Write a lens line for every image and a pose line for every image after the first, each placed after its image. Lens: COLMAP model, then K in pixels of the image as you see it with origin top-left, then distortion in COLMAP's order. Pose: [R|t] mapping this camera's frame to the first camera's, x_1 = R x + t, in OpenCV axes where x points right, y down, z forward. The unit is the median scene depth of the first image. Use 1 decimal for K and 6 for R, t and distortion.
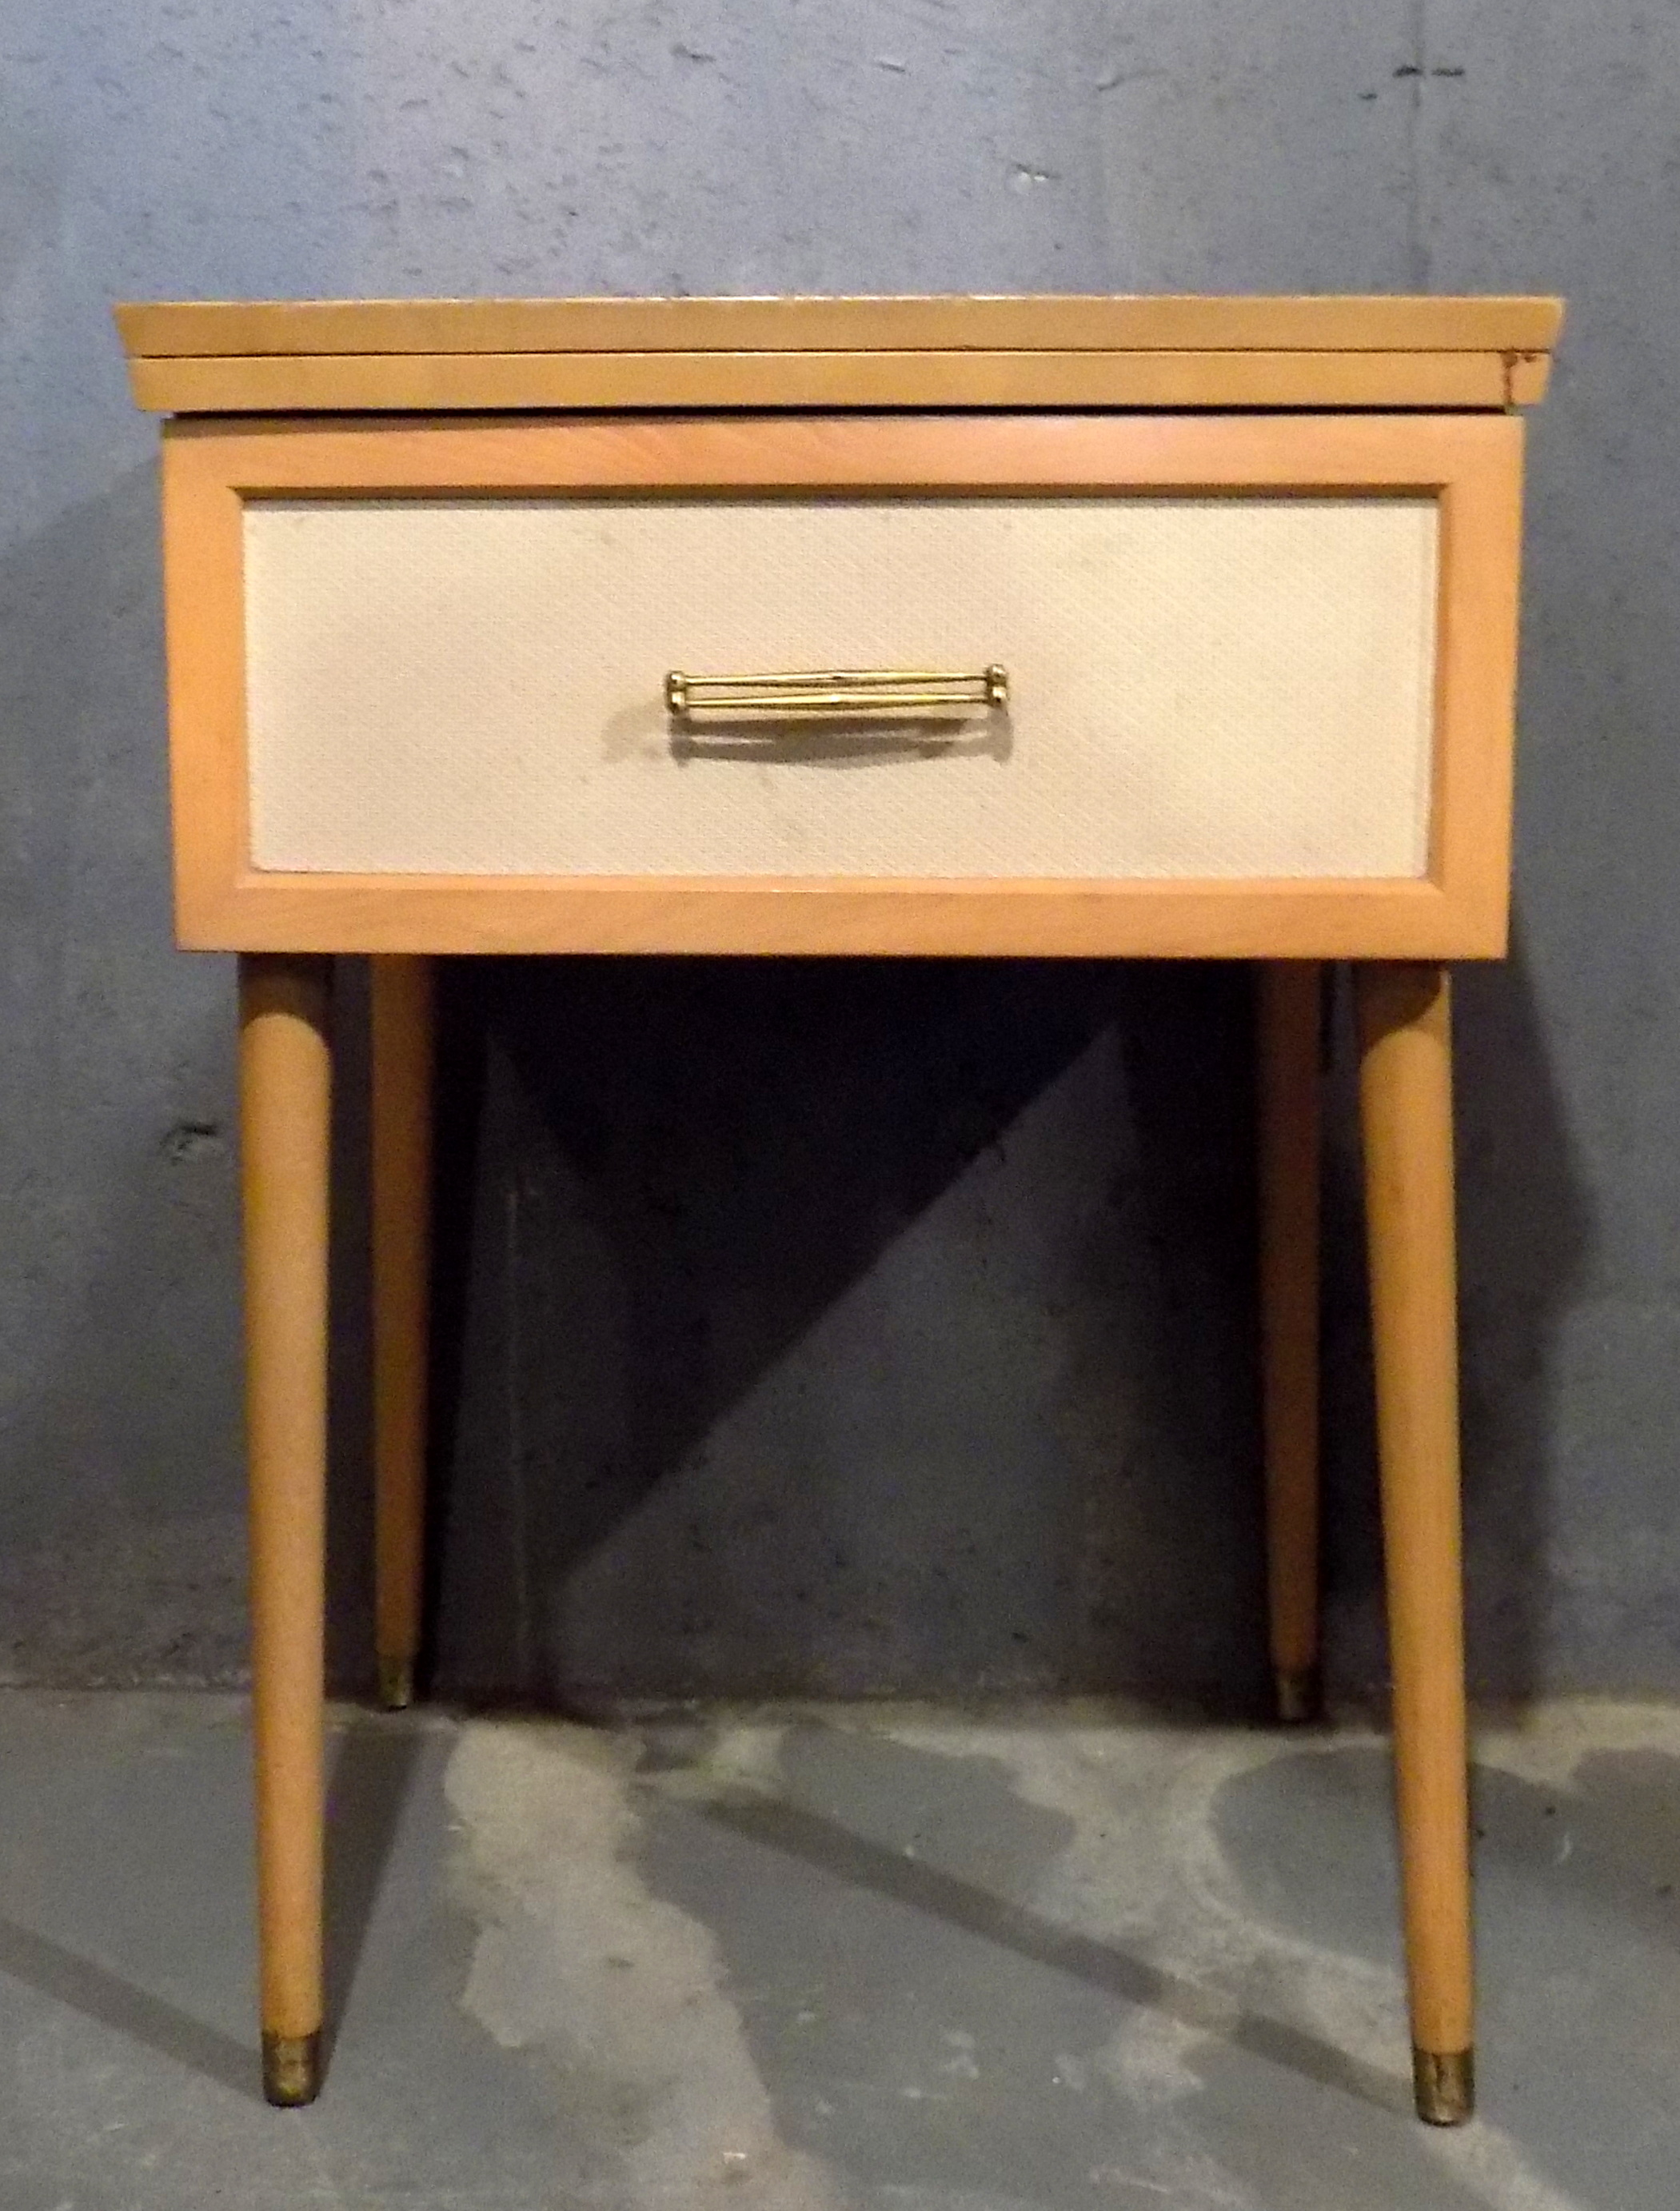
lens RADIAL K [[2751.6, 0, 748.8], [0, 2751.6, 936.6], [0, 0, 1]] dist [-0.051757, 0.000000]
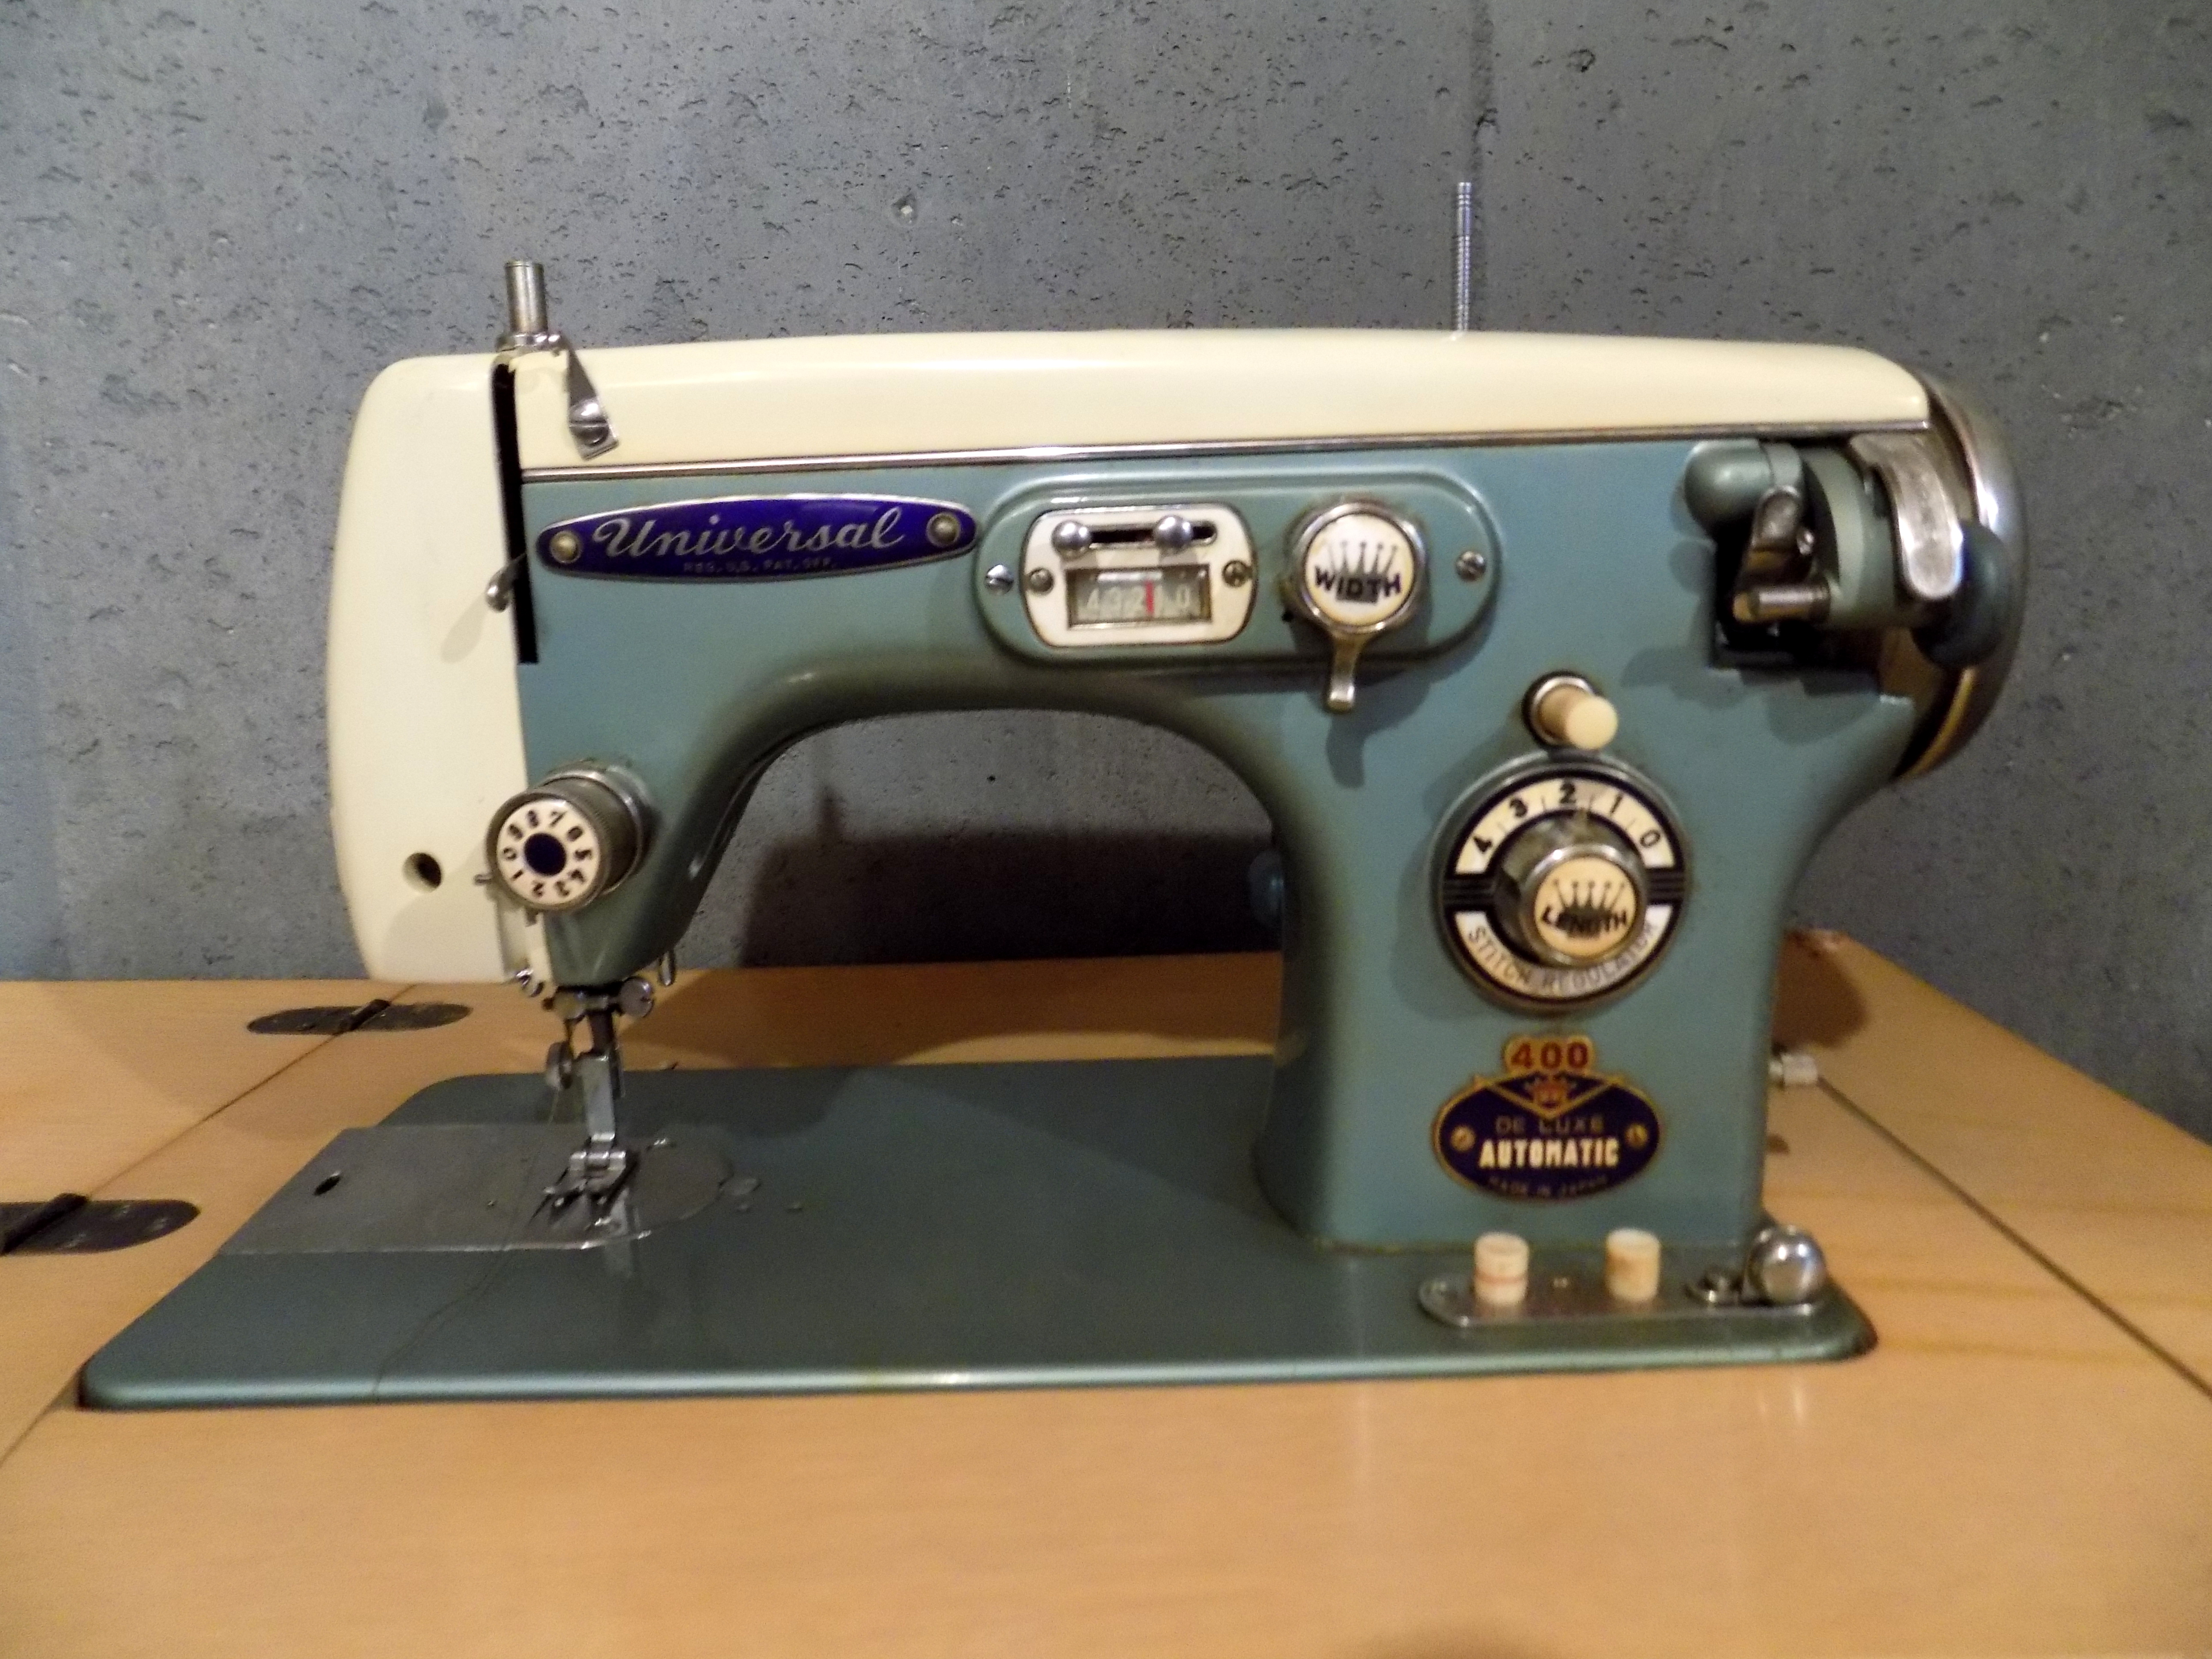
lens RADIAL K [[1497.3, 0, 1106.0], [0, 1497.3, 816.3], [0, 0, 1]] dist [-0.068658, 0.067375]
pose [[0.999230, -0.033390, 0.020616, 0.134473], [0.032907, 0.999186, 0.023327, -0.250439], [-0.021378, -0.022630, 0.999515, 0.601050]]
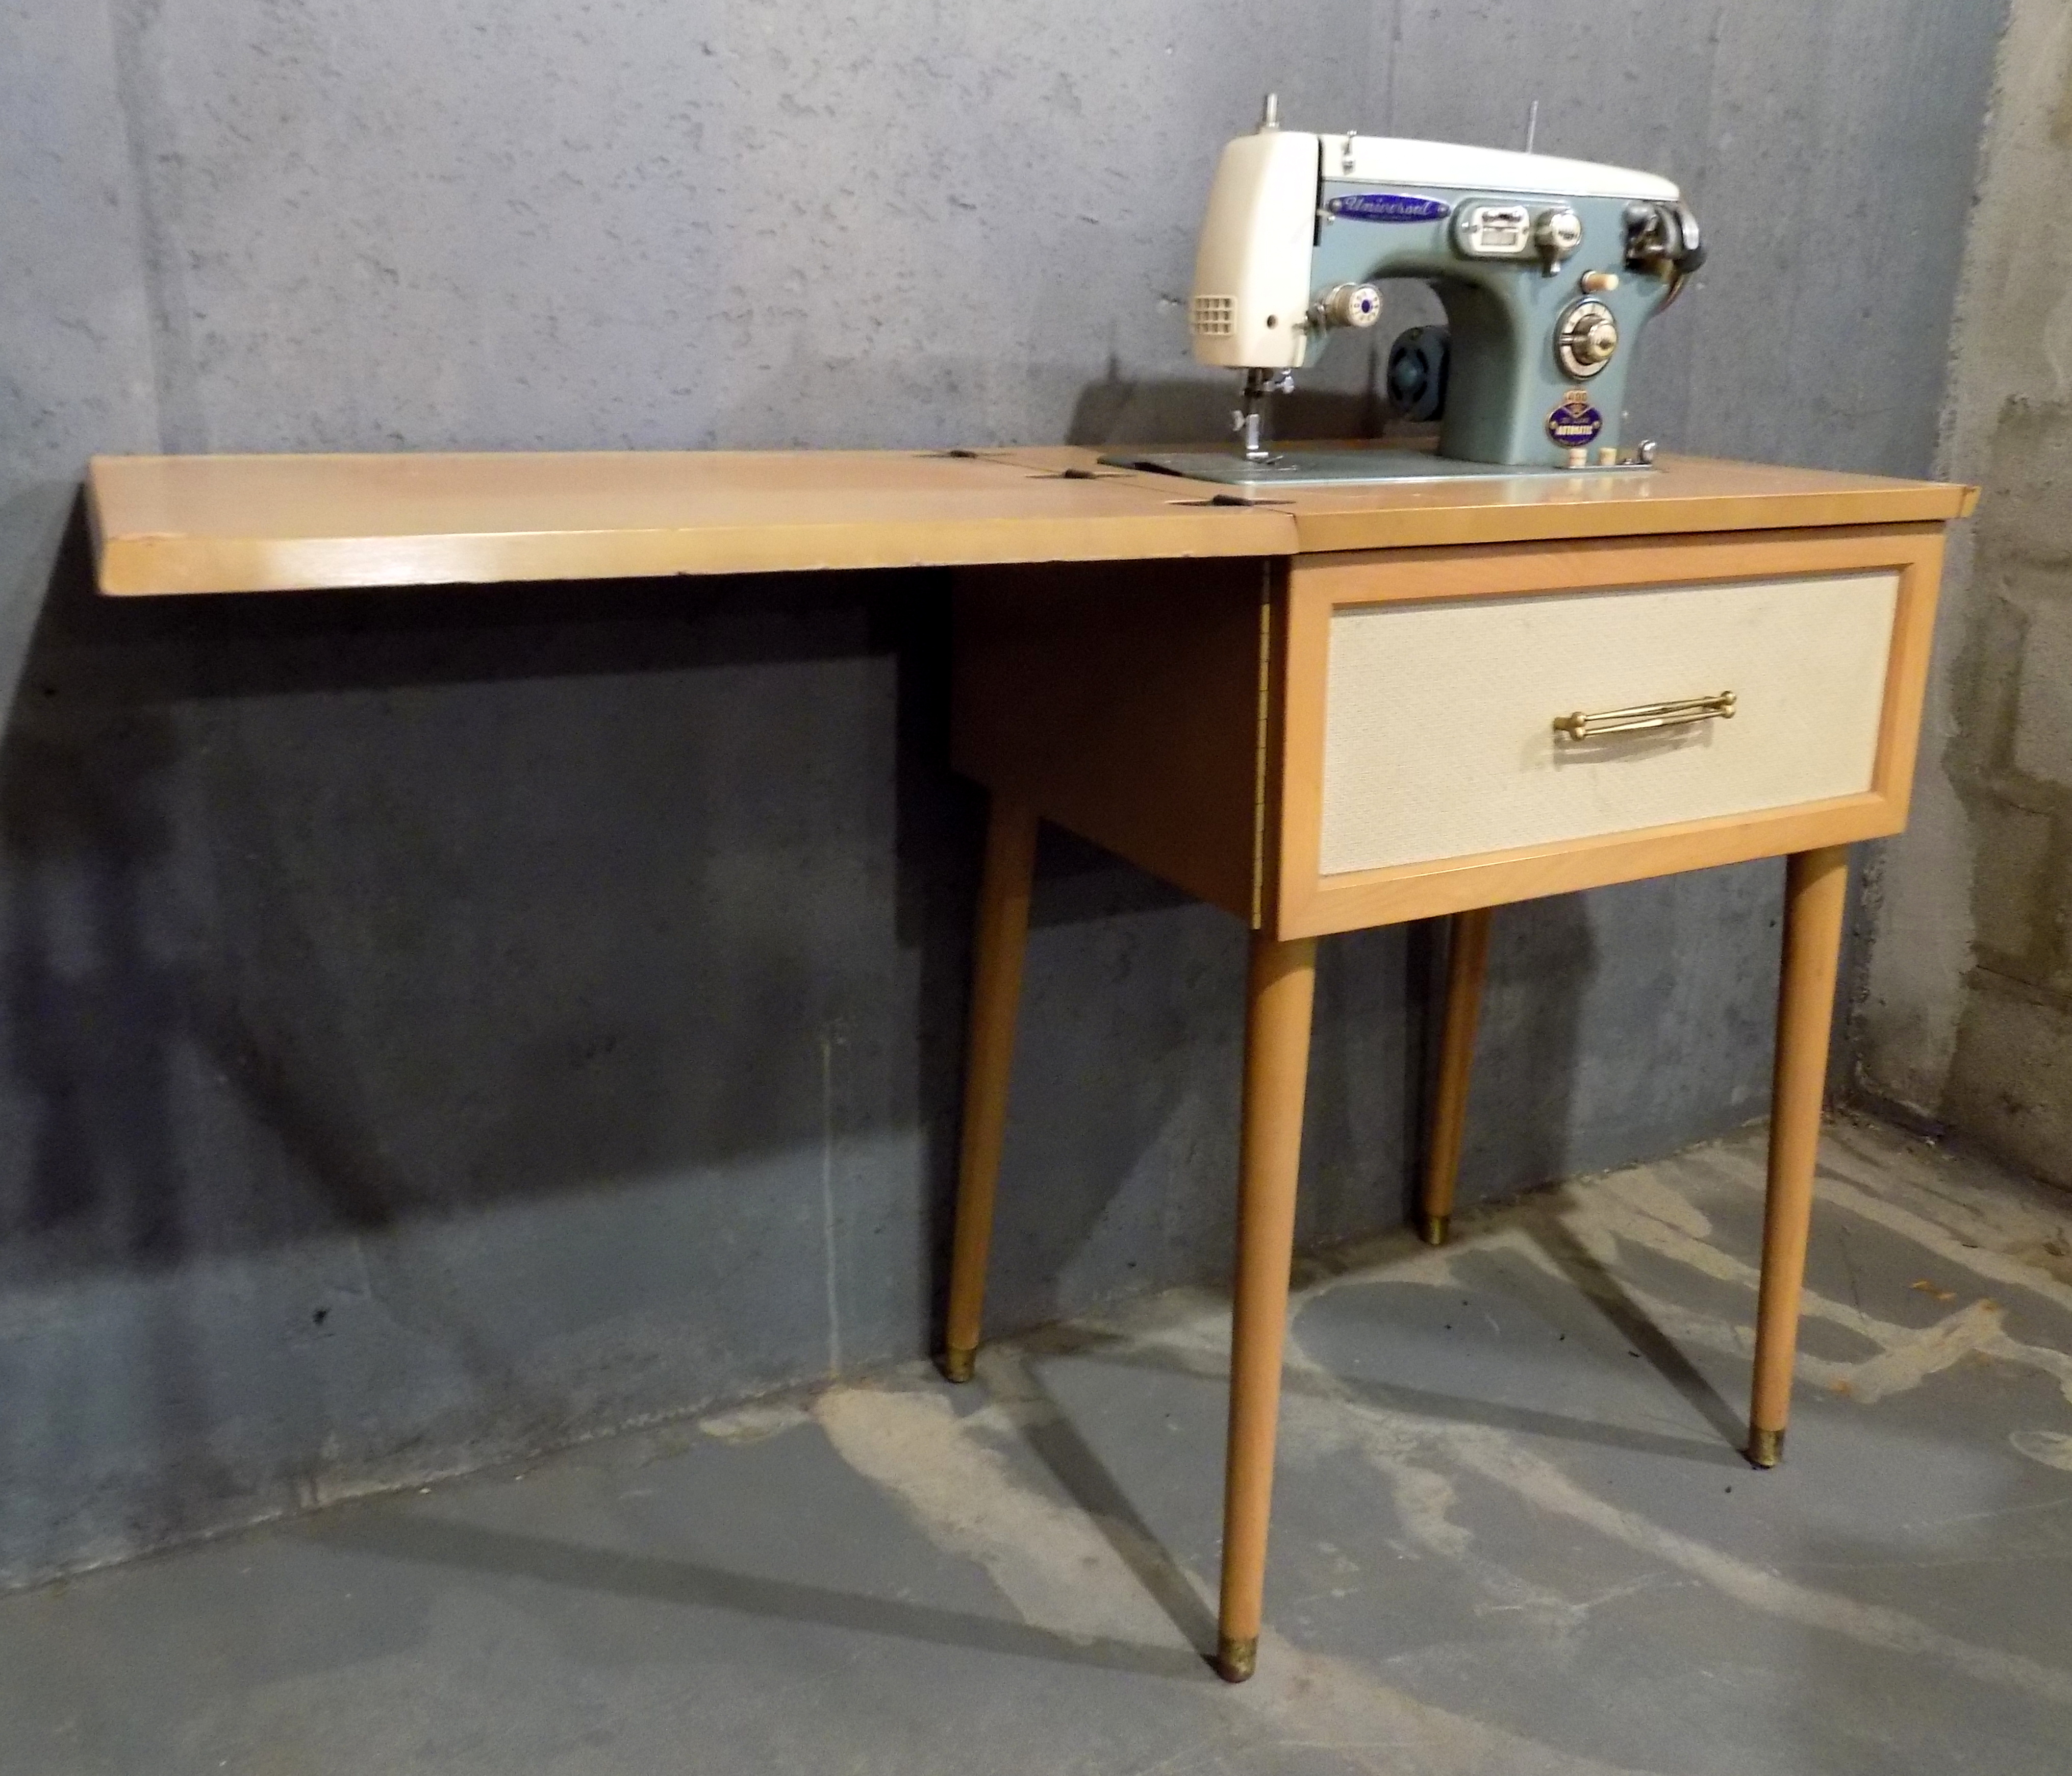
lens RADIAL K [[1795.3, 0, 952.6], [0, 1795.3, 892.0], [0, 0, 1]] dist [-0.061452, 0.051461]
pose [[0.878420, -0.132068, 0.459277, -0.463261], [0.061277, 0.984249, 0.165828, -0.135991], [-0.473944, -0.117524, 0.872677, 0.206121]]
